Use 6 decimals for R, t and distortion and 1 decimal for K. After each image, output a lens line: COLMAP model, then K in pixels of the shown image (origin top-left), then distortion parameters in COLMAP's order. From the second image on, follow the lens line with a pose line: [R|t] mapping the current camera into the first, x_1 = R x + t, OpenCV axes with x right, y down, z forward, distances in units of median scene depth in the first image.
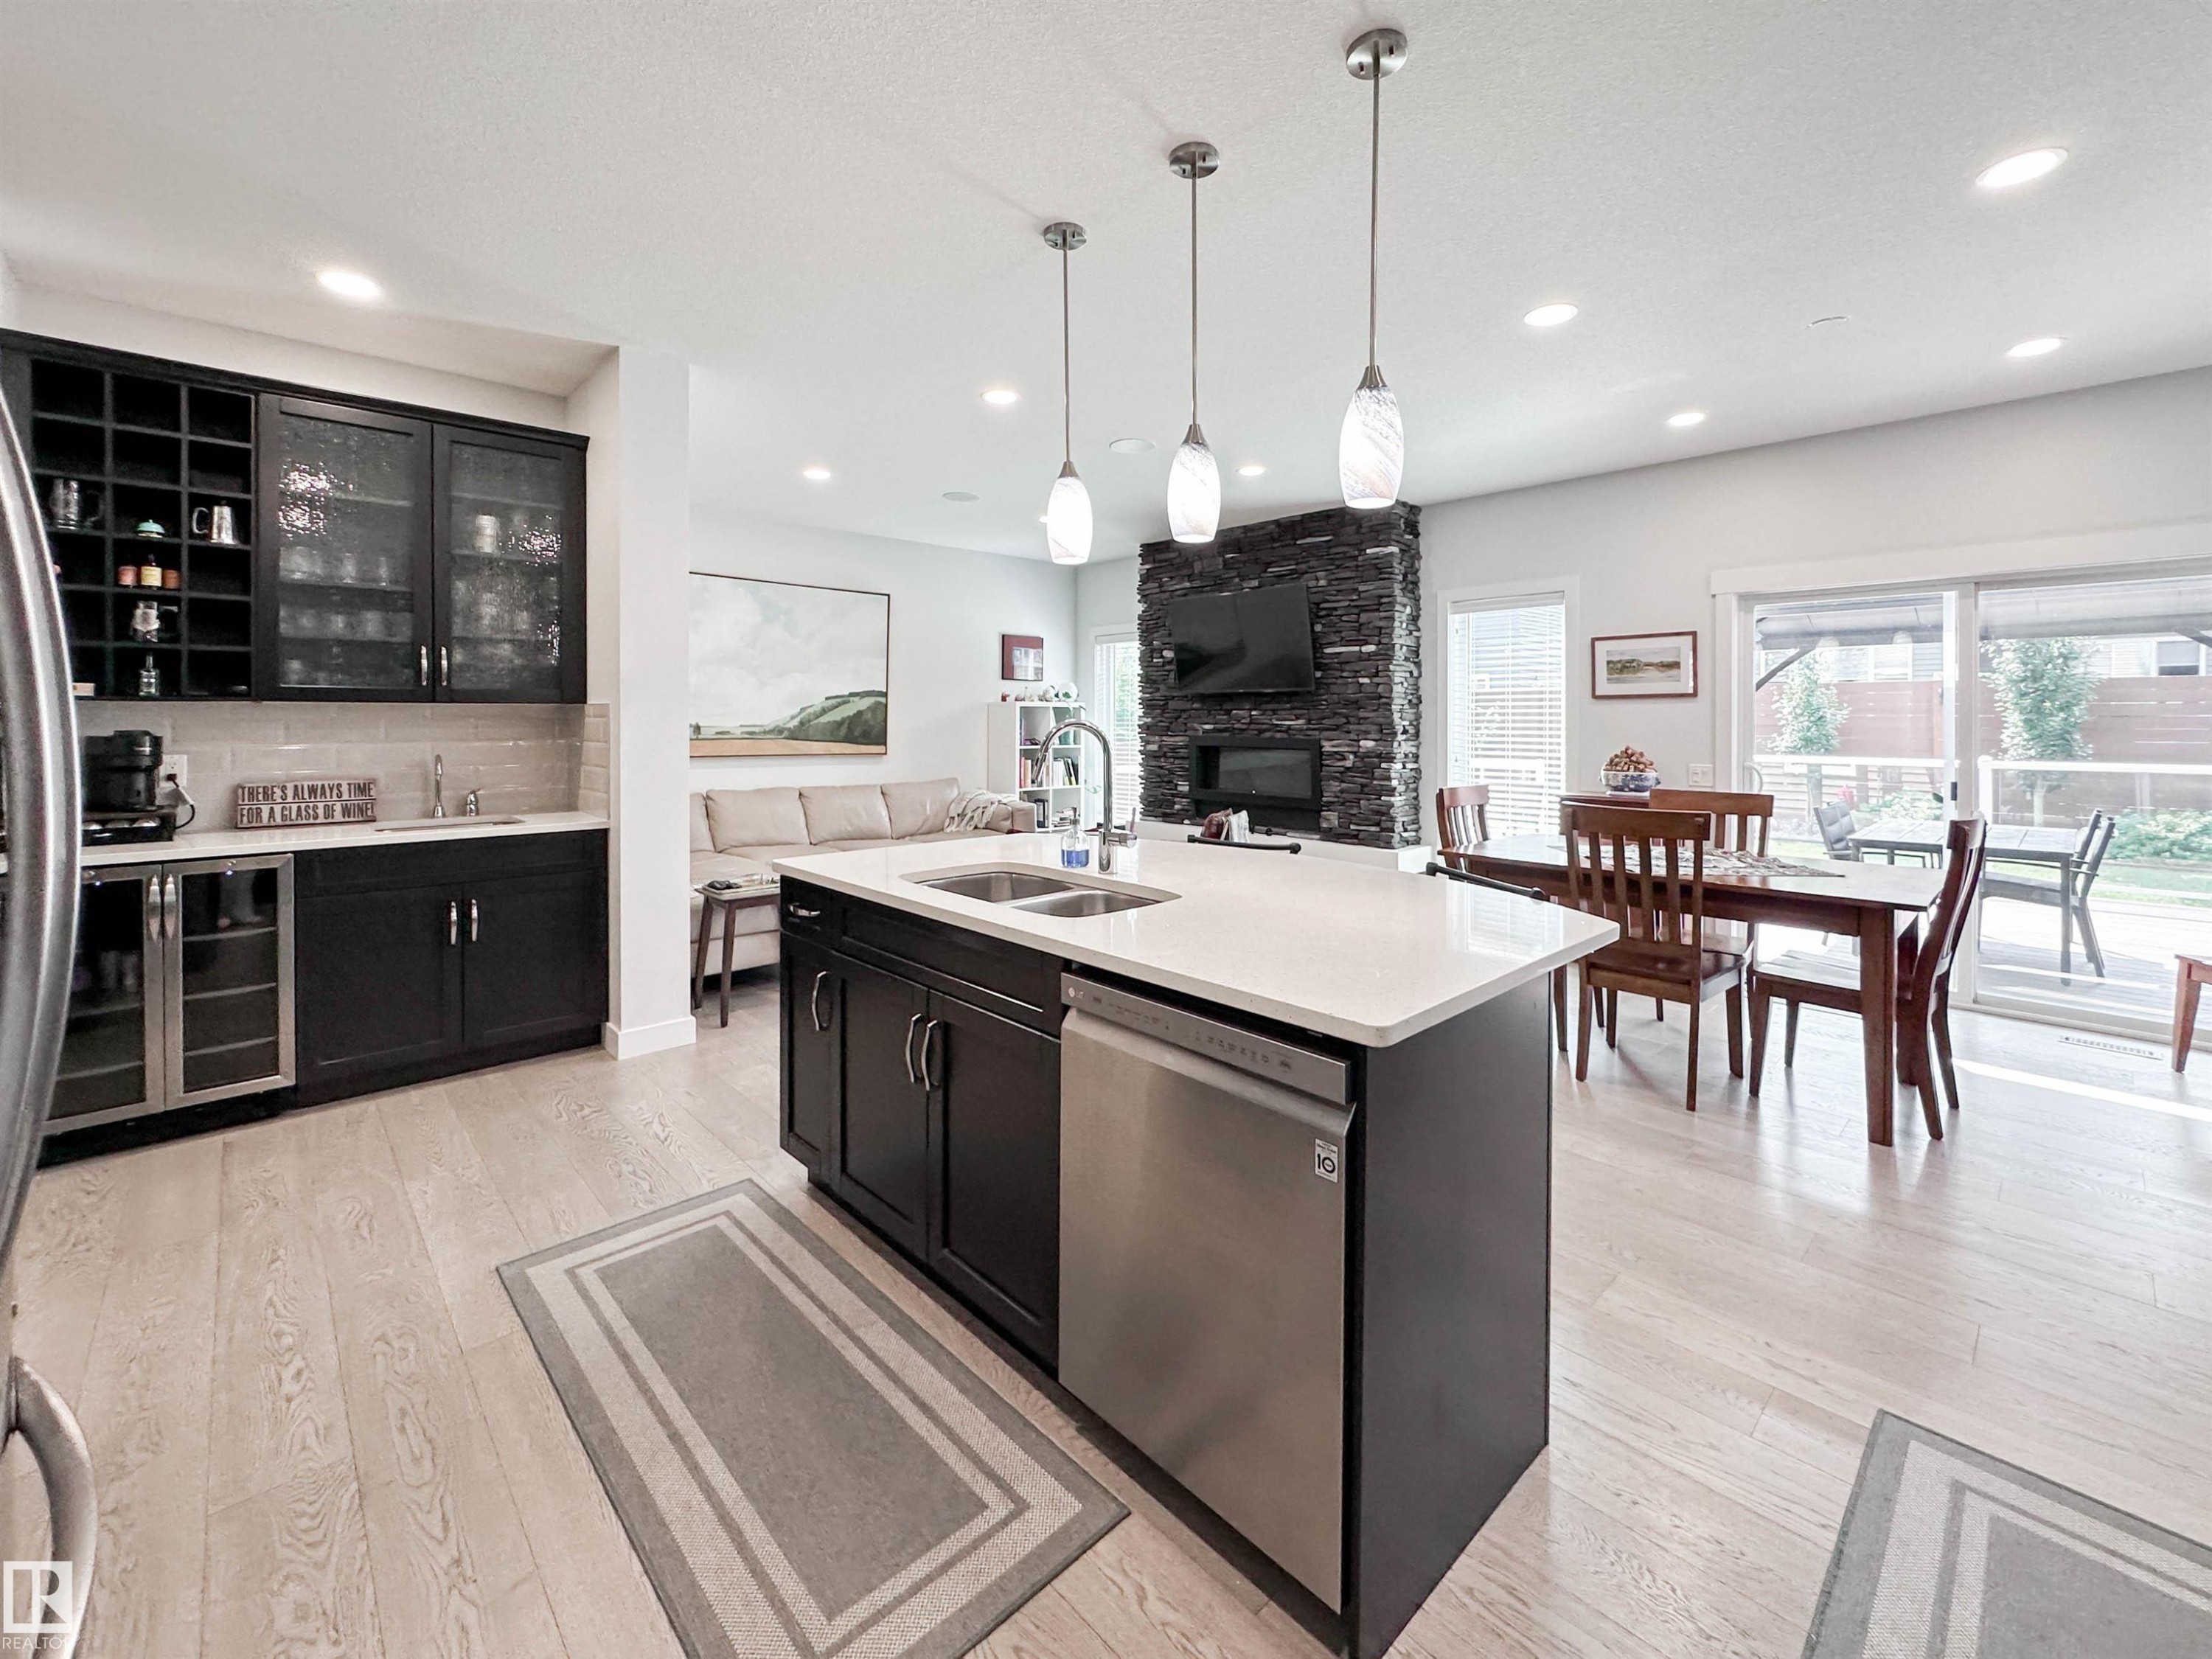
lens RADIAL K [[903.4, 0, 1072.0], [0, 903.4, 724.1], [0, 0, 1]] dist [0.000182, 0.000210]
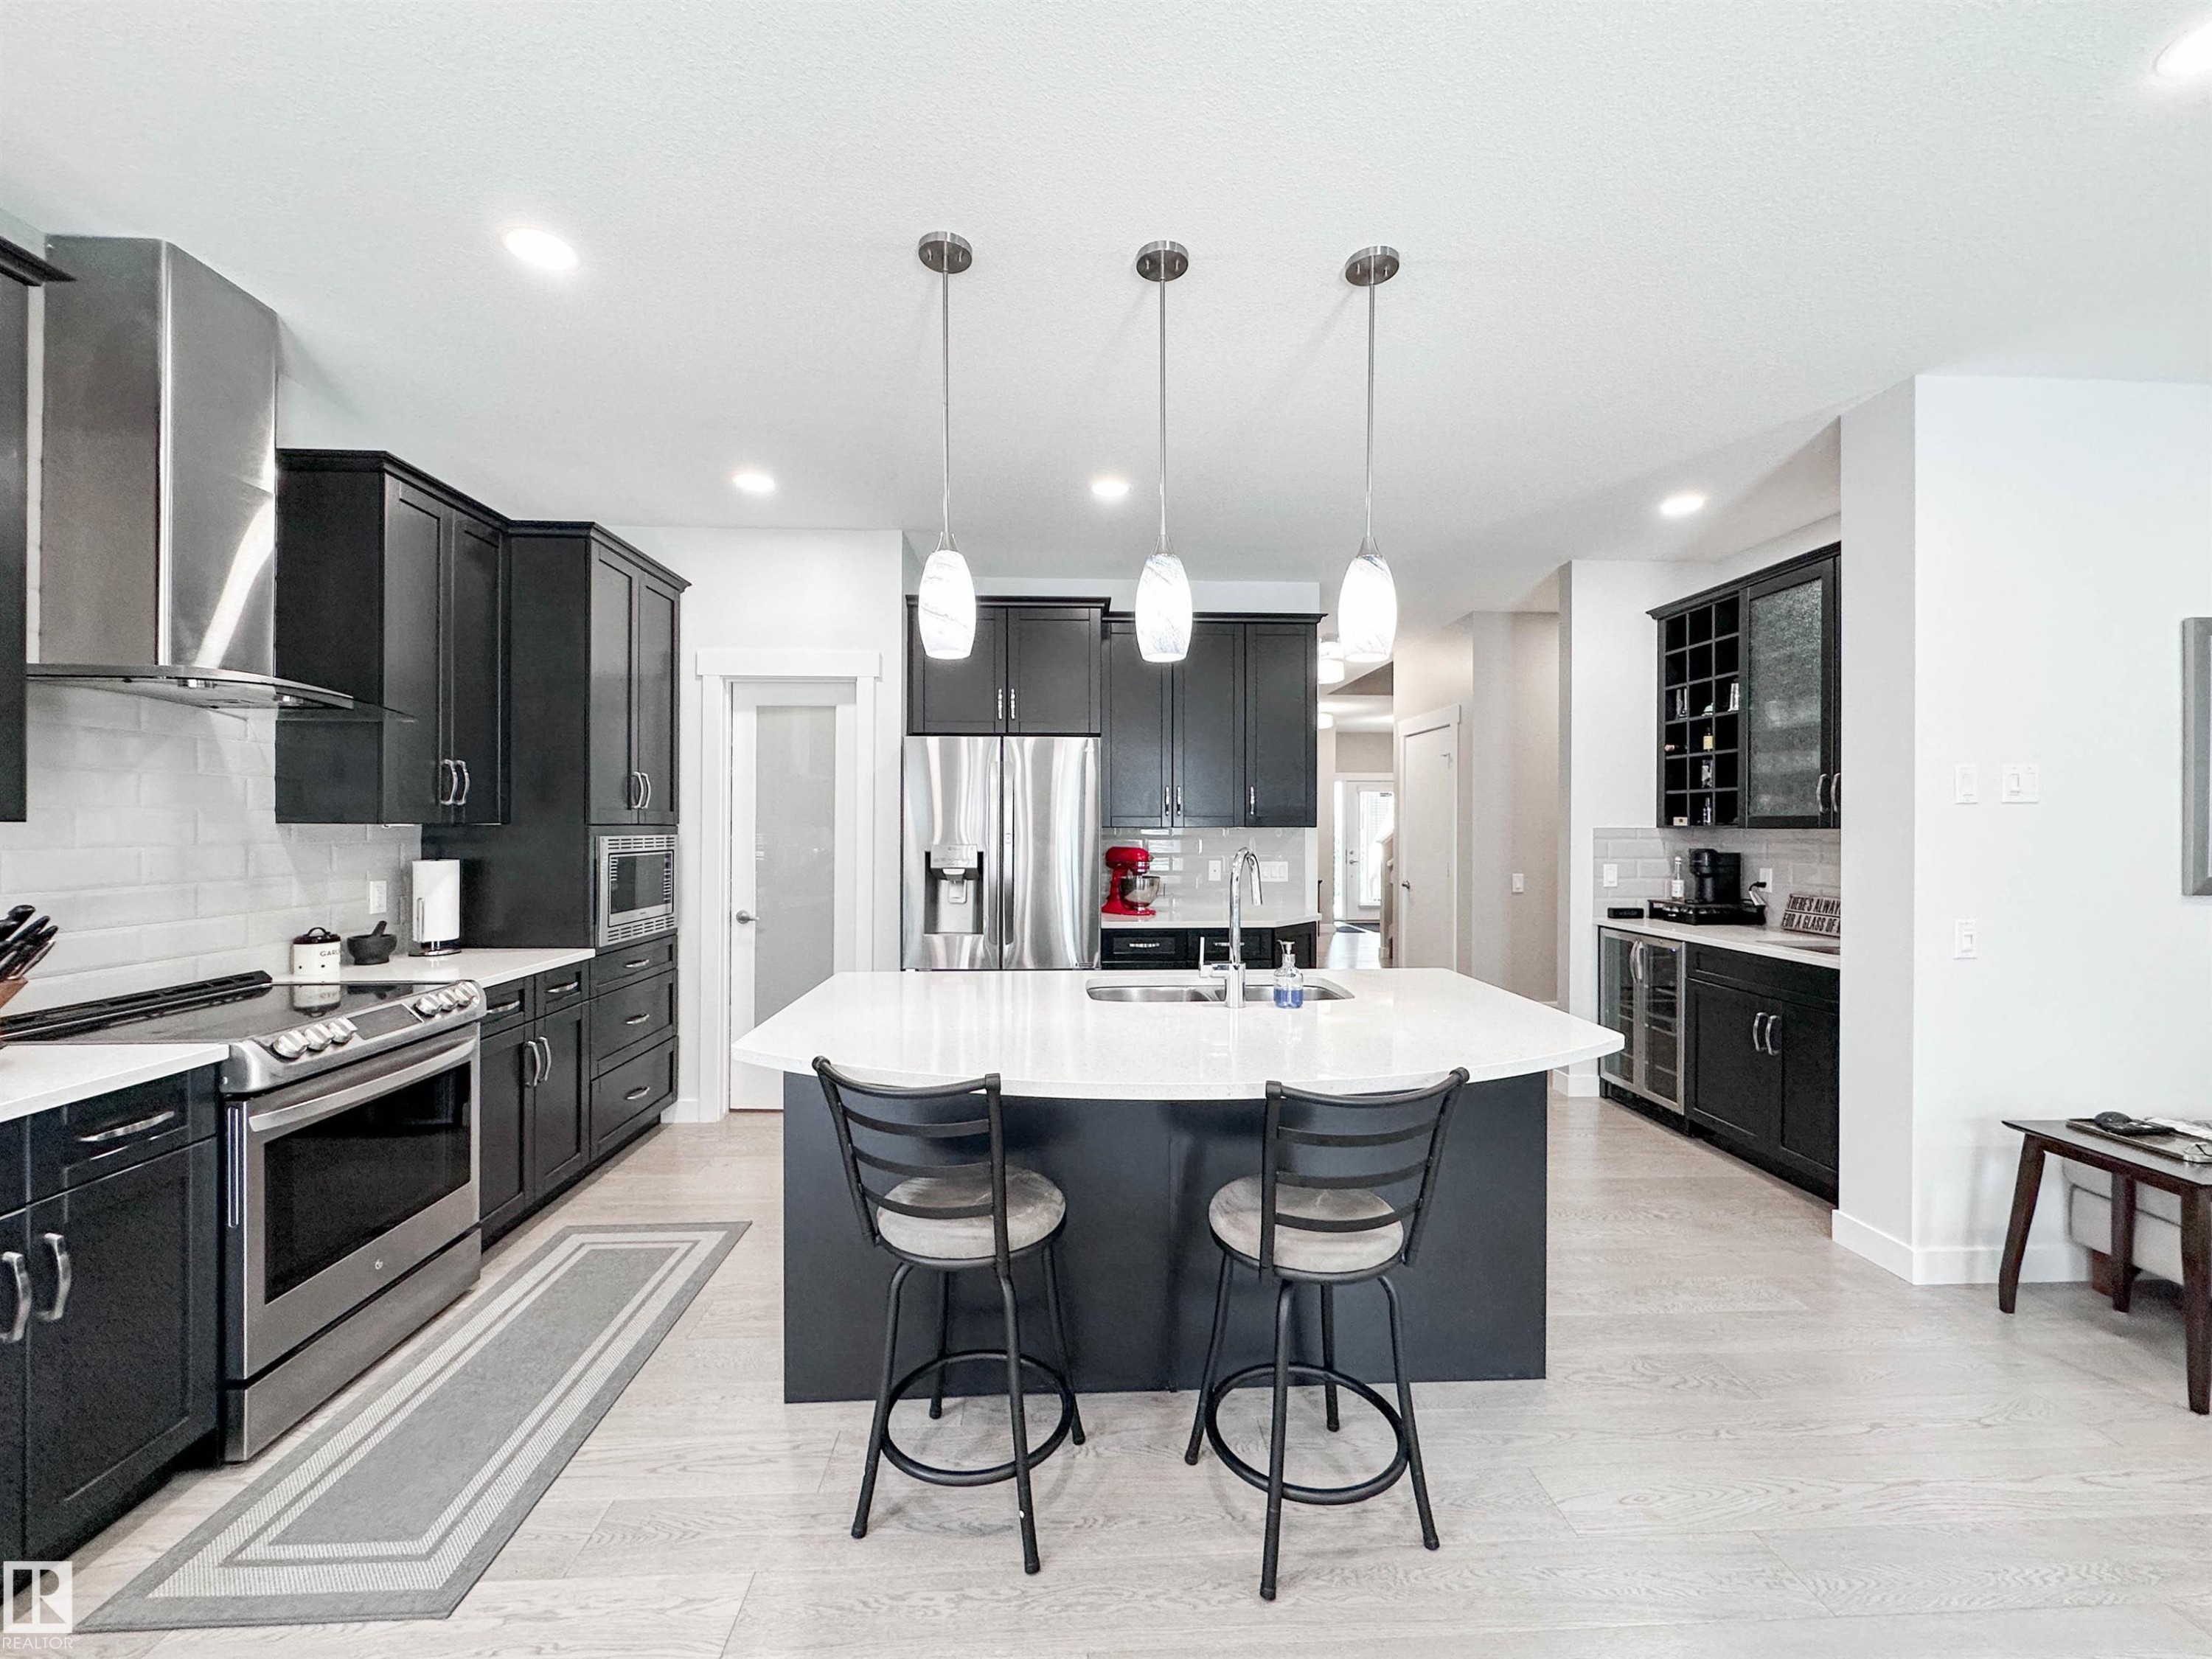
lens RADIAL K [[899.7, 0, 1106.0], [0, 899.7, 829.5], [0, 0, 1]] dist [0.000173, 0.000043]
pose [[-0.643669, -0.002476, -0.765300, 0.352241], [-0.010489, 0.999929, 0.005587, -0.010935], [0.765232, 0.011623, -0.643649, 0.593678]]
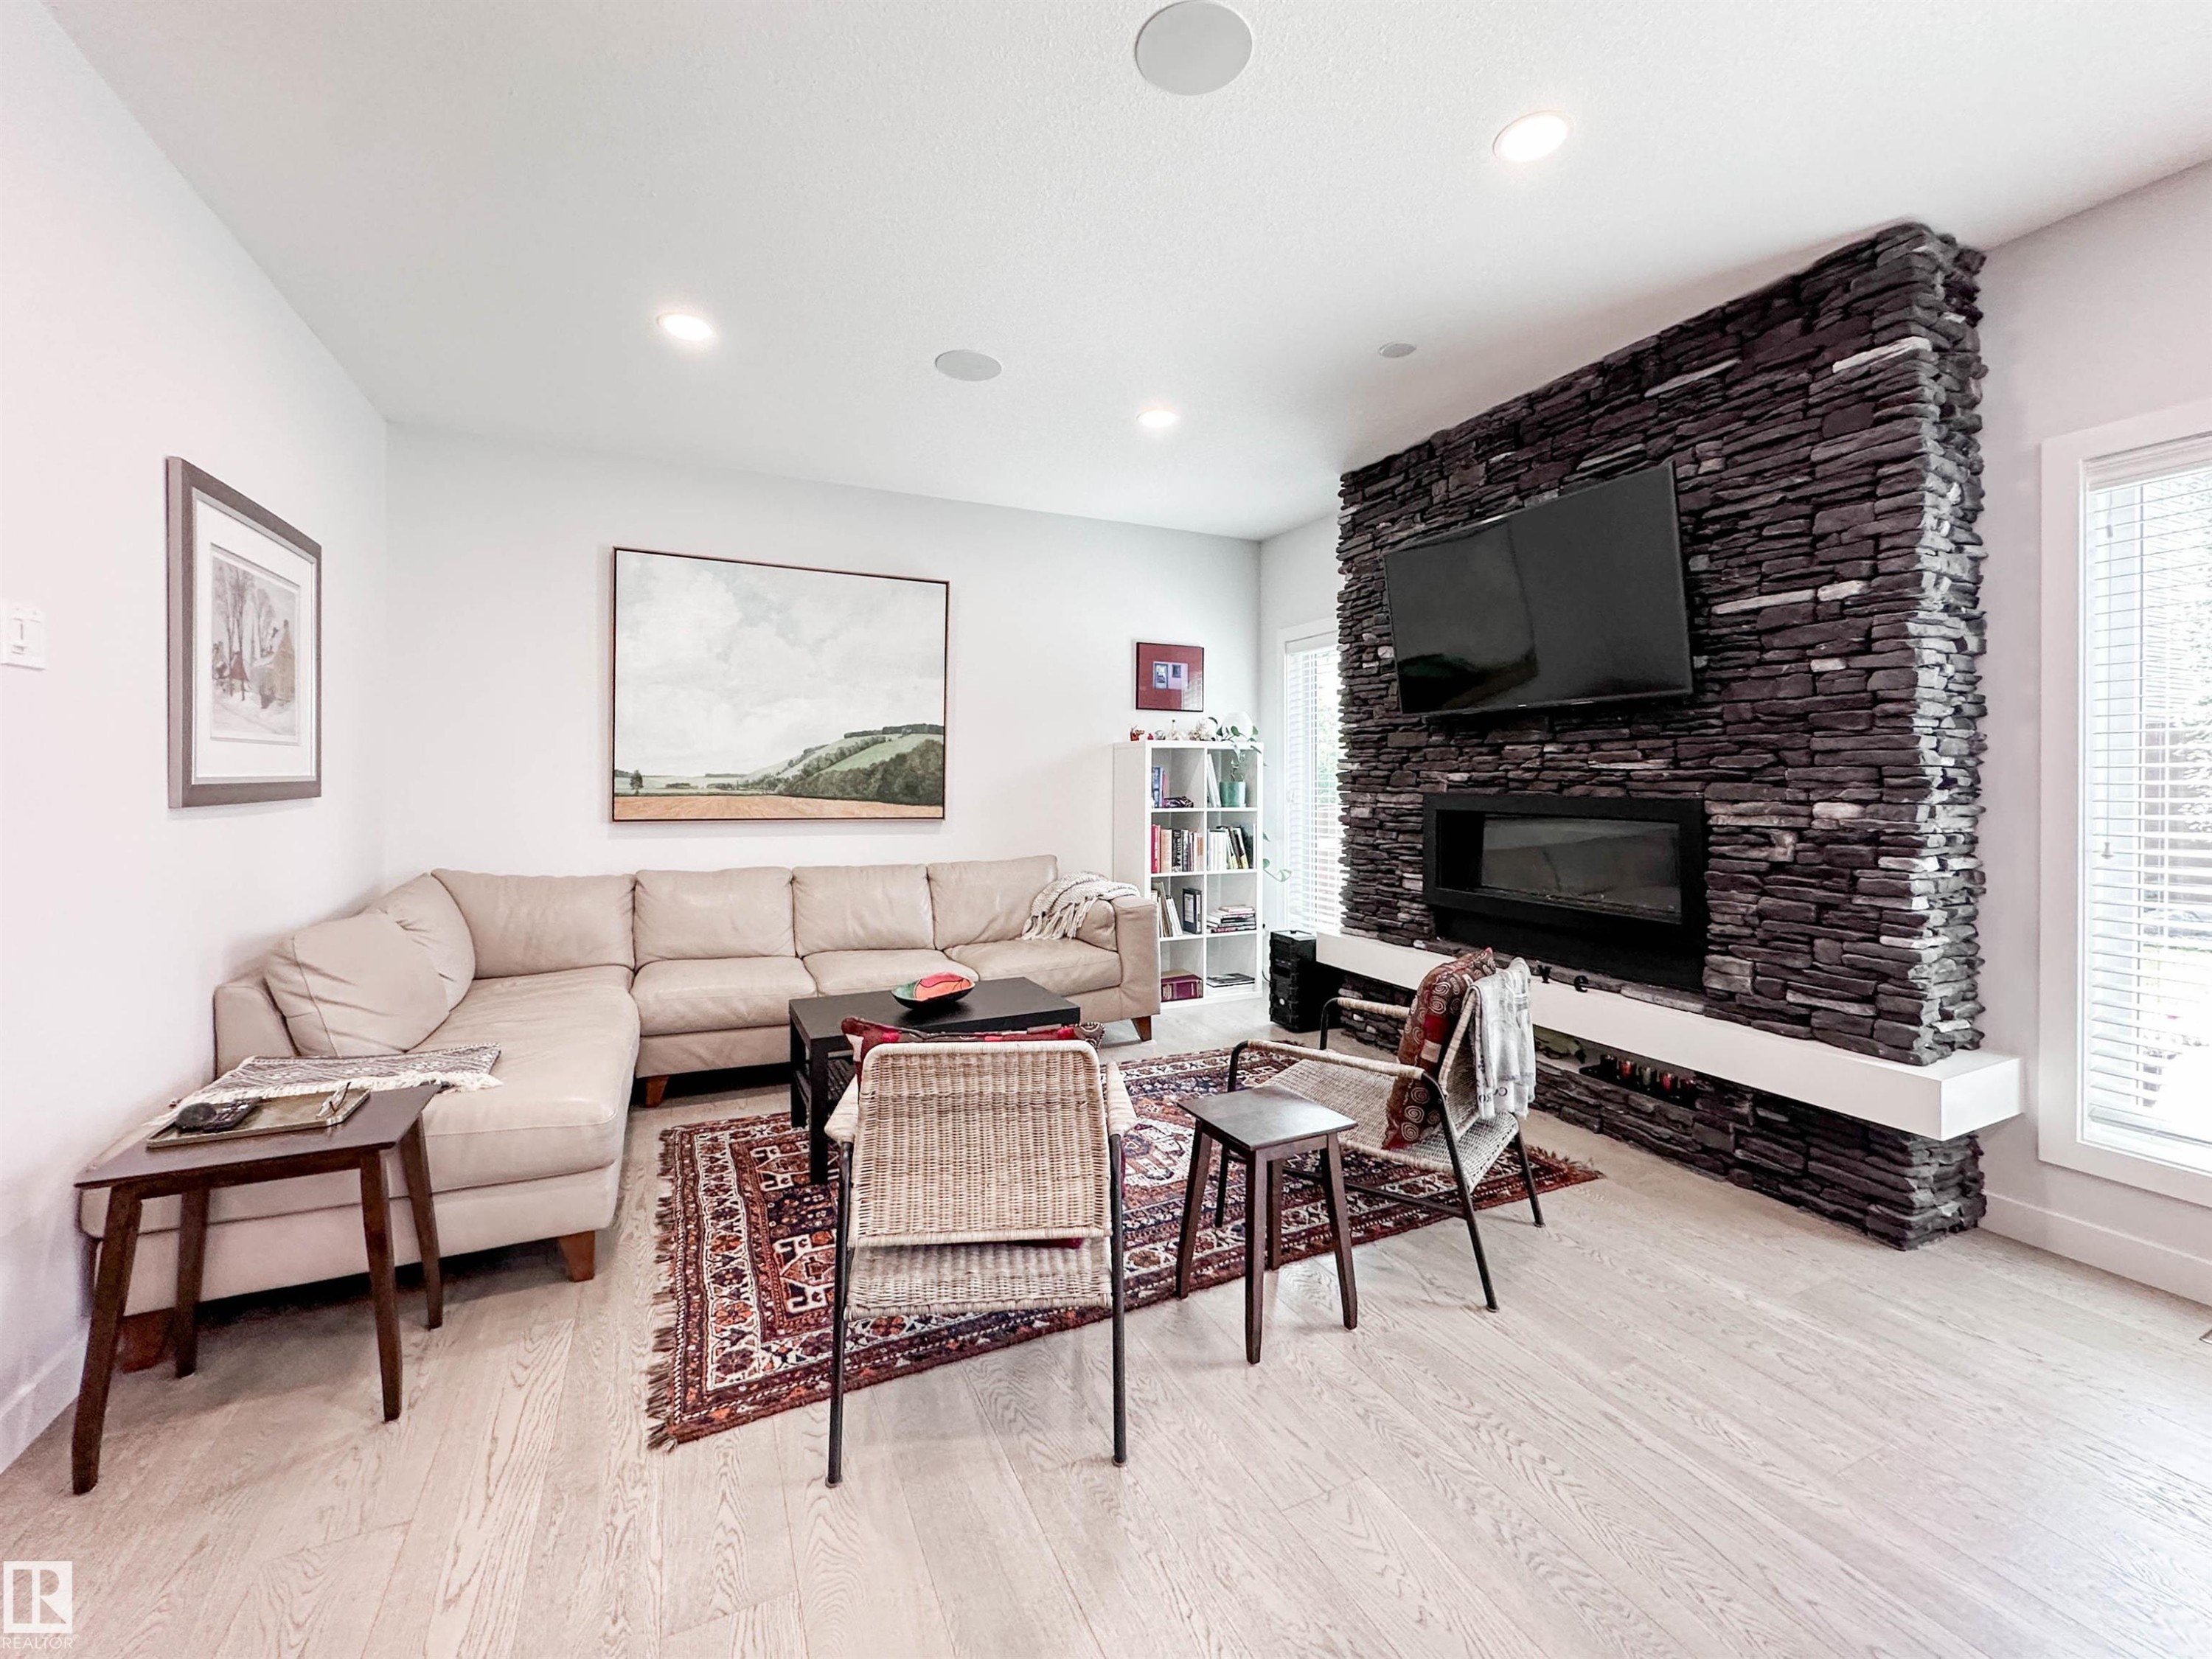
lens RADIAL K [[893.4, 0, 1076.1], [0, 893.4, 784.2], [0, 0, 1]] dist [-0.001503, -0.000213]
pose [[0.956437, 0.000157, -0.291940, 0.102966], [-0.000245, 1.000000, -0.000265, 0.009422], [0.291940, 0.000325, 0.956437, 0.484434]]
